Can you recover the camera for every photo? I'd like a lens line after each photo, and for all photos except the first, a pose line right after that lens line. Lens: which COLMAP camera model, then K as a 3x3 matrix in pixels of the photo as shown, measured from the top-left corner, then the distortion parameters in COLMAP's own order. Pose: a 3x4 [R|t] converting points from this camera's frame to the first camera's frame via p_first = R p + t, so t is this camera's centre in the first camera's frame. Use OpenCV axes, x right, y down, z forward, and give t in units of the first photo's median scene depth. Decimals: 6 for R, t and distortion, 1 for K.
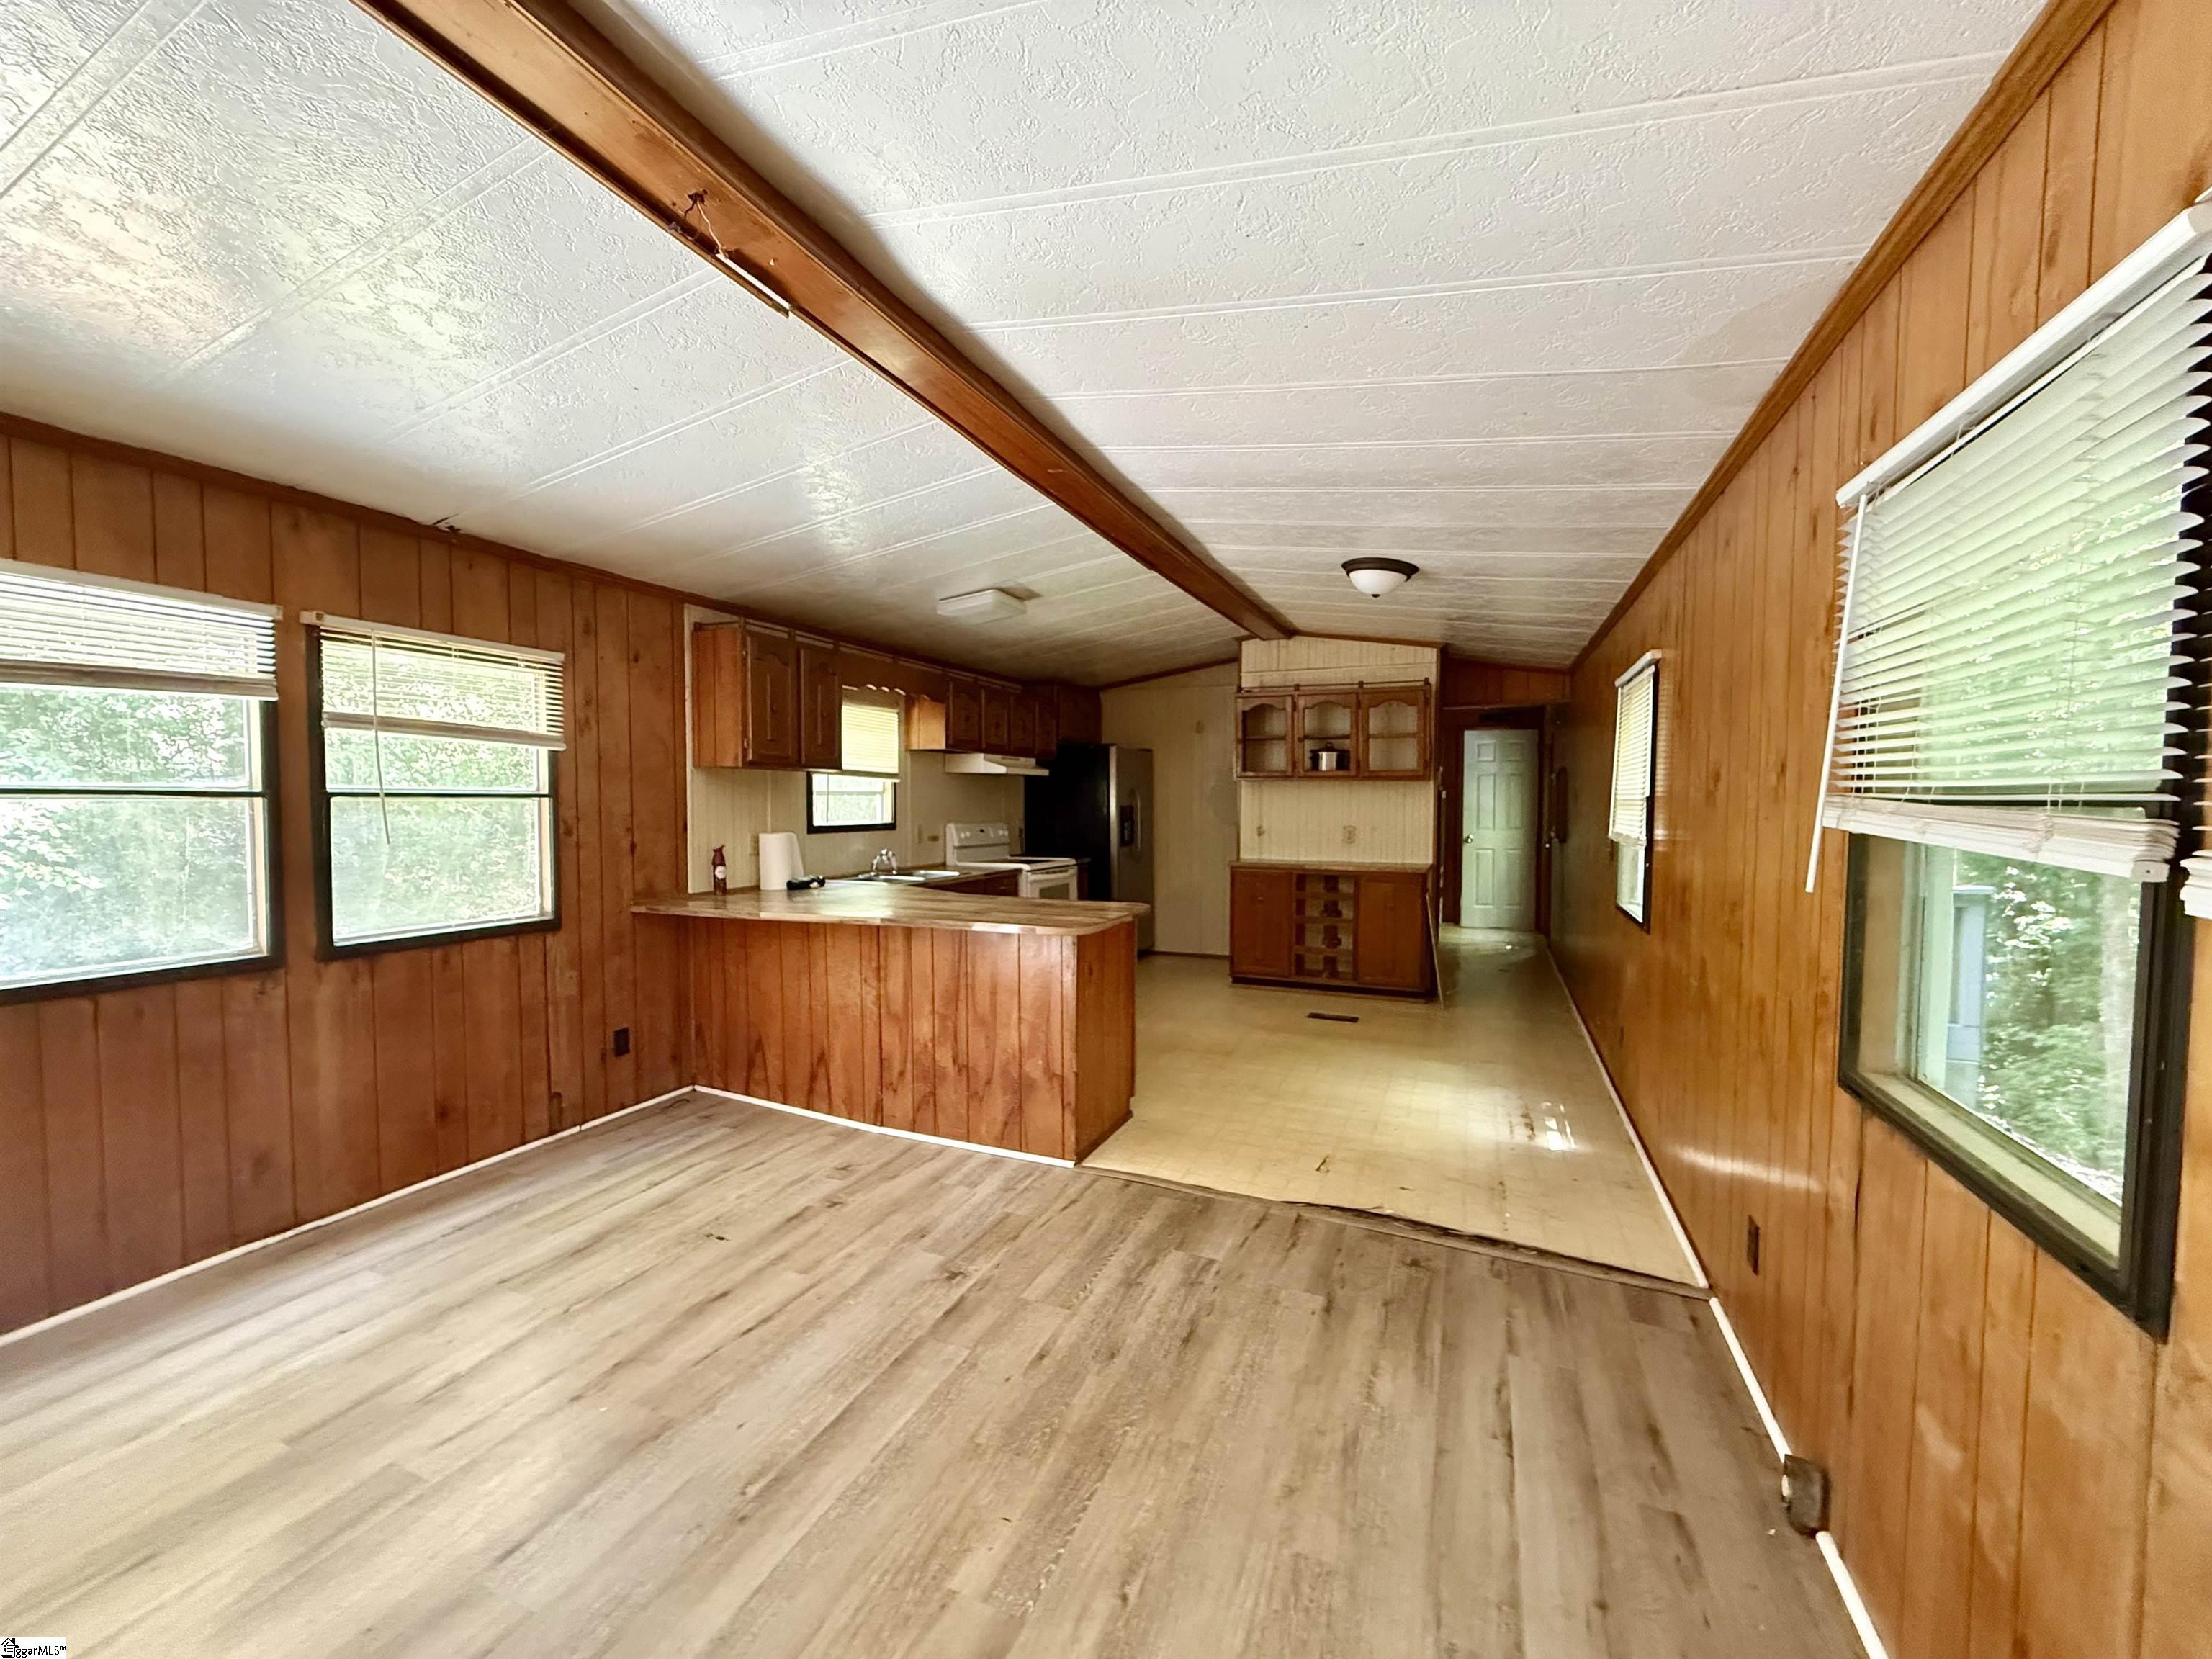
lens RADIAL K [[880.0, 0, 1101.2], [0, 880.0, 831.0], [0, 0, 1]] dist [-0.001620, 0.000408]
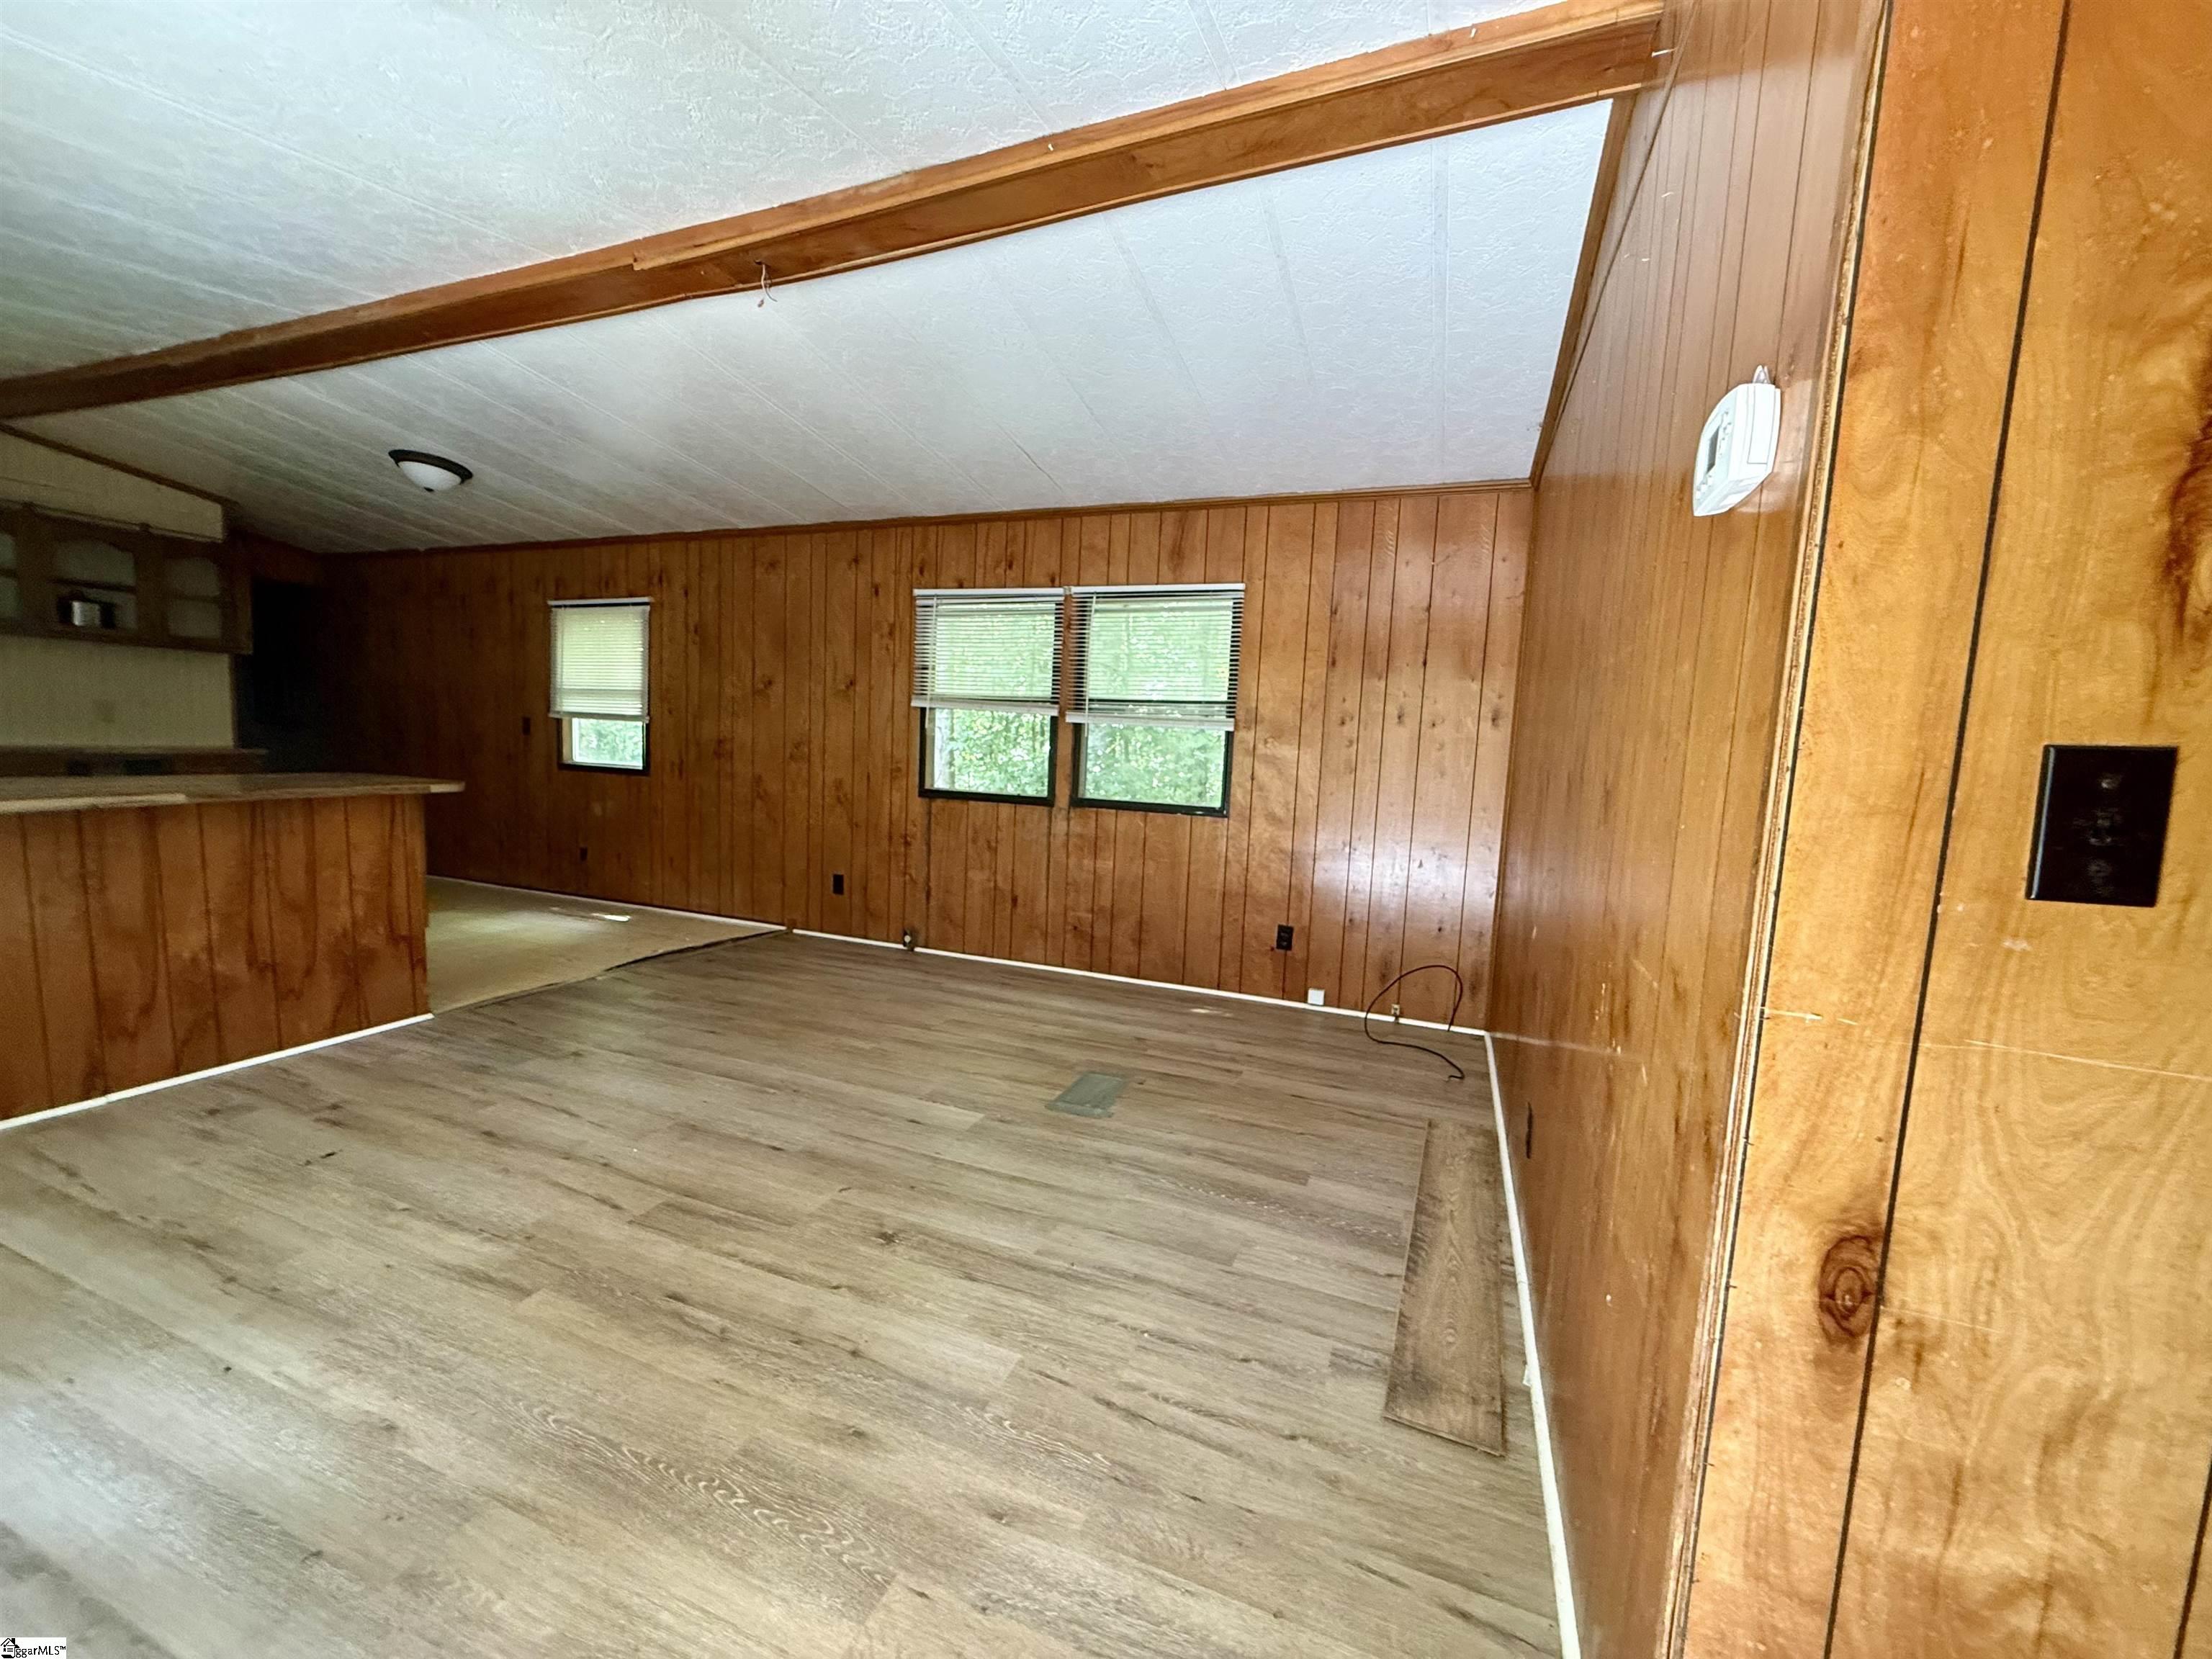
lens RADIAL K [[880.0, 0, 1101.2], [0, 880.0, 831.0], [0, 0, 1]] dist [-0.001620, 0.000408]
pose [[-0.022616, -0.105569, 0.994155, -0.730129], [-0.004251, 0.994410, 0.105499, 0.033043], [-0.999735, -0.001841, -0.022938, 0.156439]]
